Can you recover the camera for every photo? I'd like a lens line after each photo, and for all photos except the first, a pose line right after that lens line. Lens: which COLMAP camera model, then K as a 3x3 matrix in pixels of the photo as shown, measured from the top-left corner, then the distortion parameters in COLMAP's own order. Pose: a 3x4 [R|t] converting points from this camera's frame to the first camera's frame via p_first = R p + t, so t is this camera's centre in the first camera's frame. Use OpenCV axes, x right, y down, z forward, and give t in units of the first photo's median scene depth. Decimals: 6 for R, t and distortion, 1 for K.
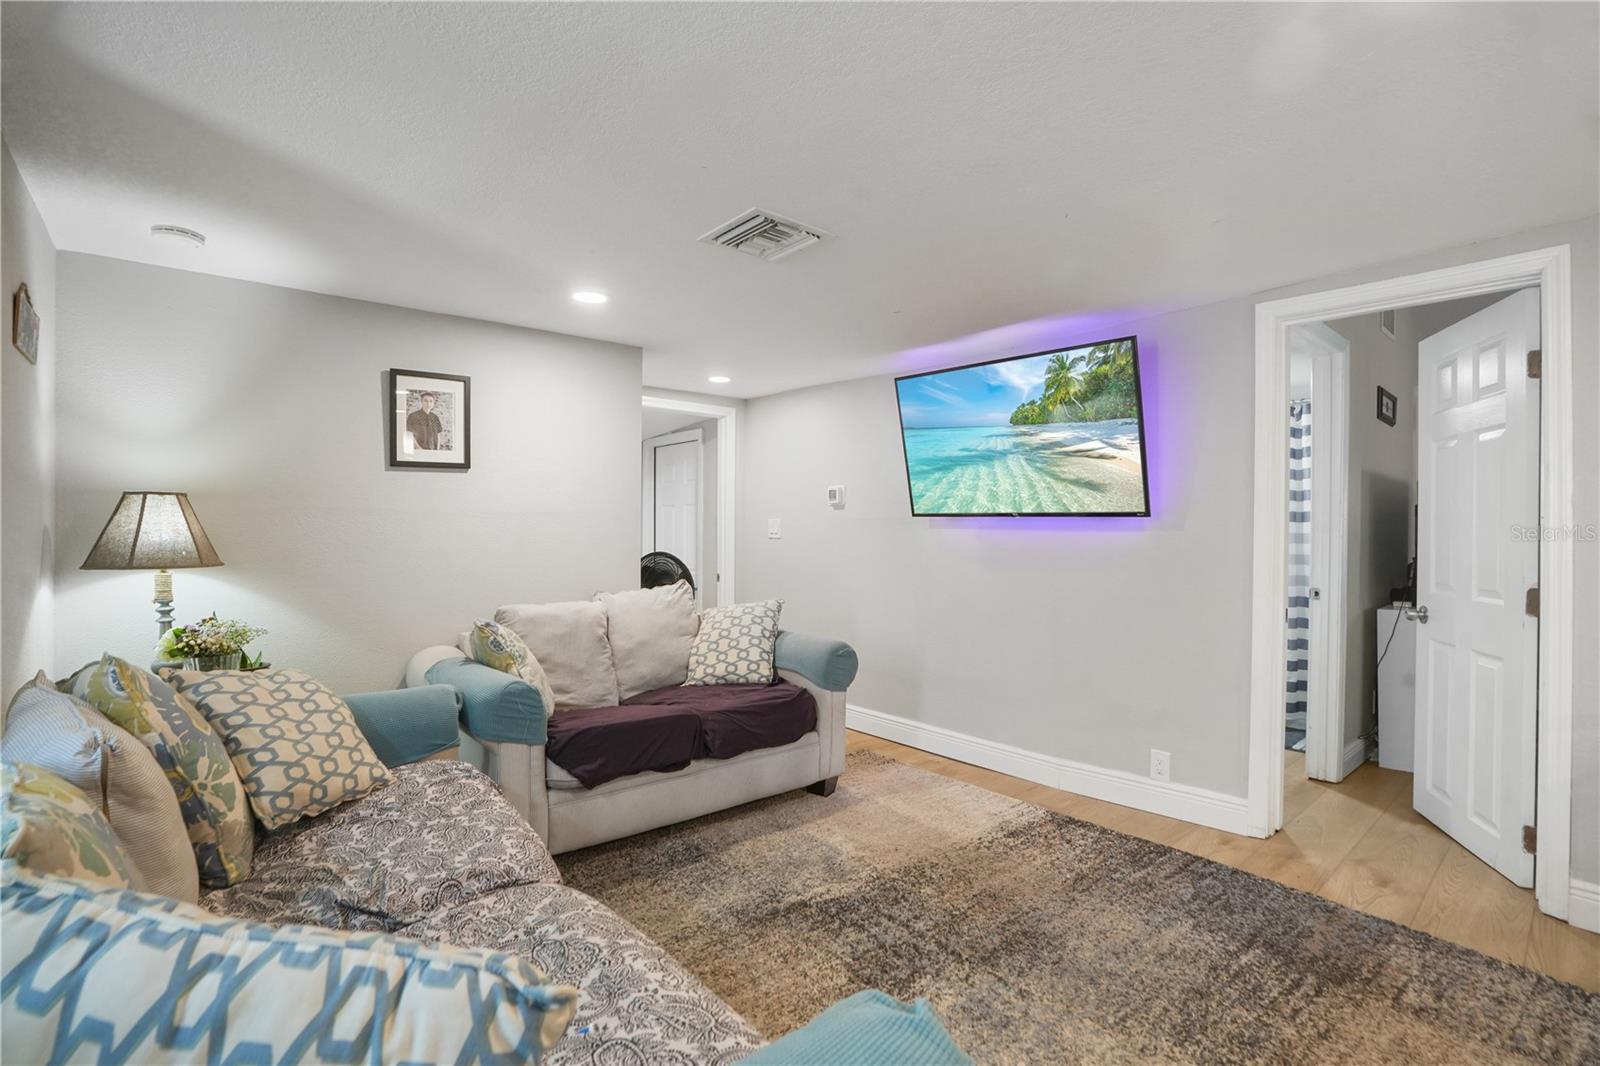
lens RADIAL K [[749.2, 0, 791.1], [0, 749.2, 531.7], [0, 0, 1]] dist [-0.046434, 0.017752]
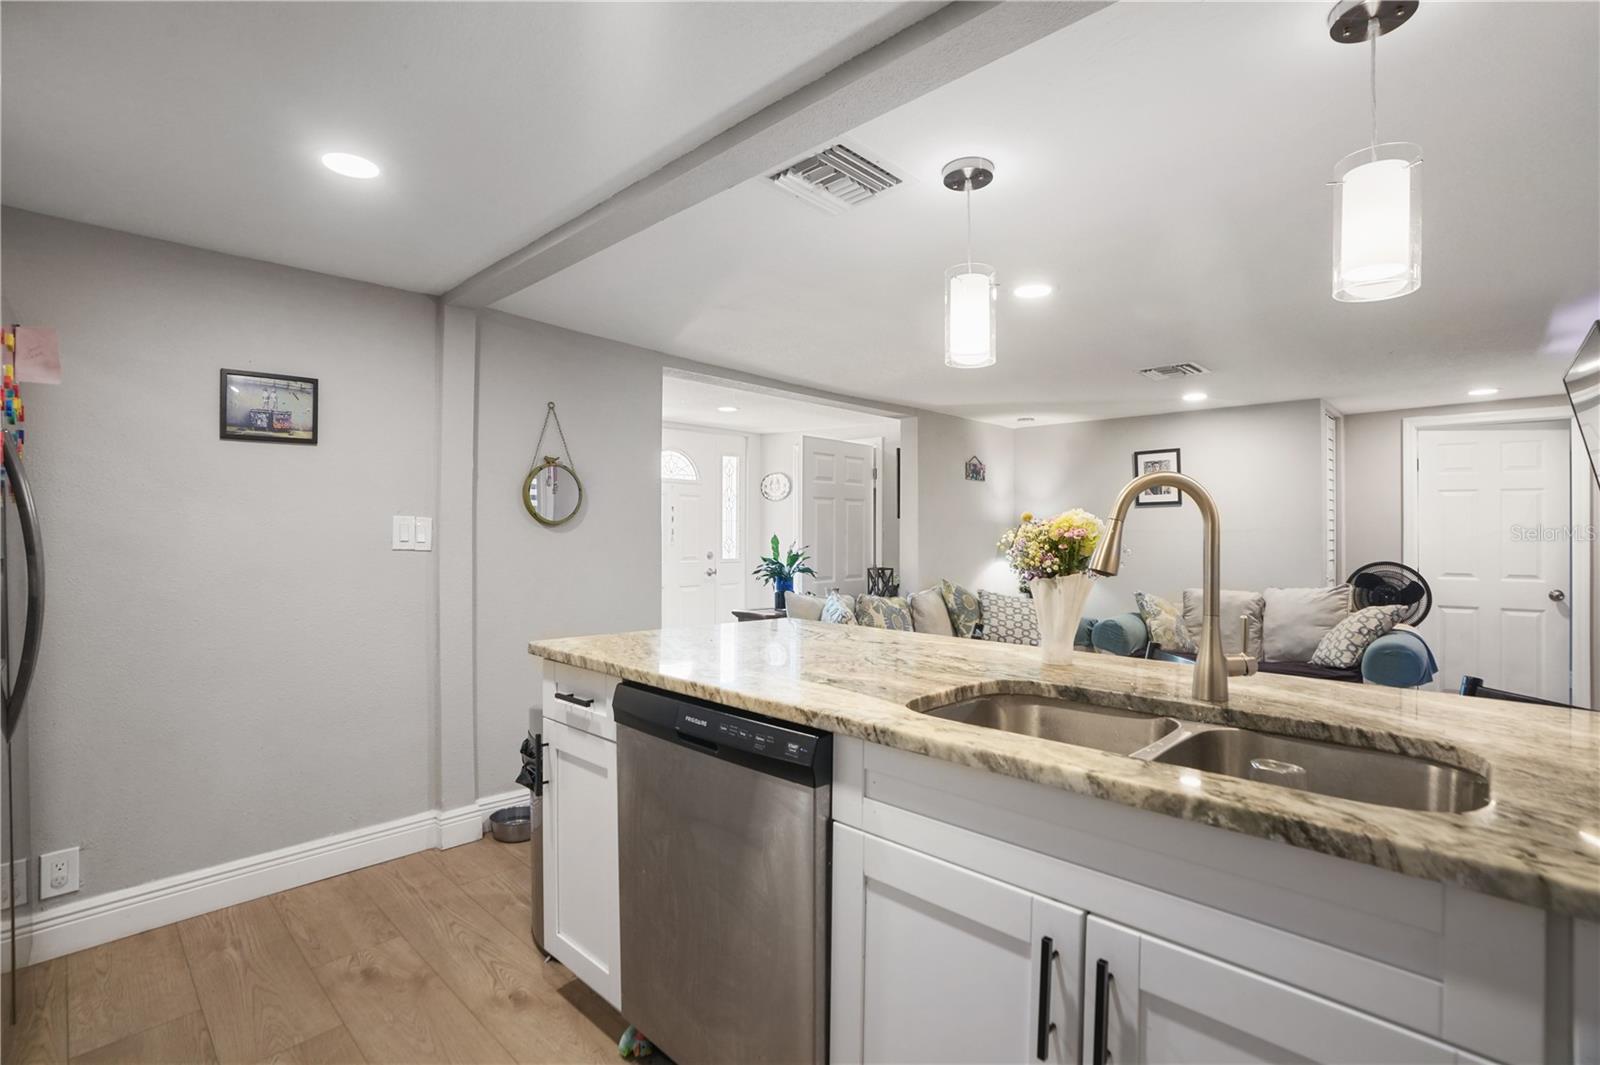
lens RADIAL K [[749.2, 0, 791.1], [0, 749.2, 531.2], [0, 0, 1]] dist [-0.046434, 0.017752]
pose [[0.100931, -0.005505, -0.994878, 1.063598], [-0.003509, 0.999977, -0.005889, -0.011617], [0.994887, 0.004085, 0.100910, -0.018145]]
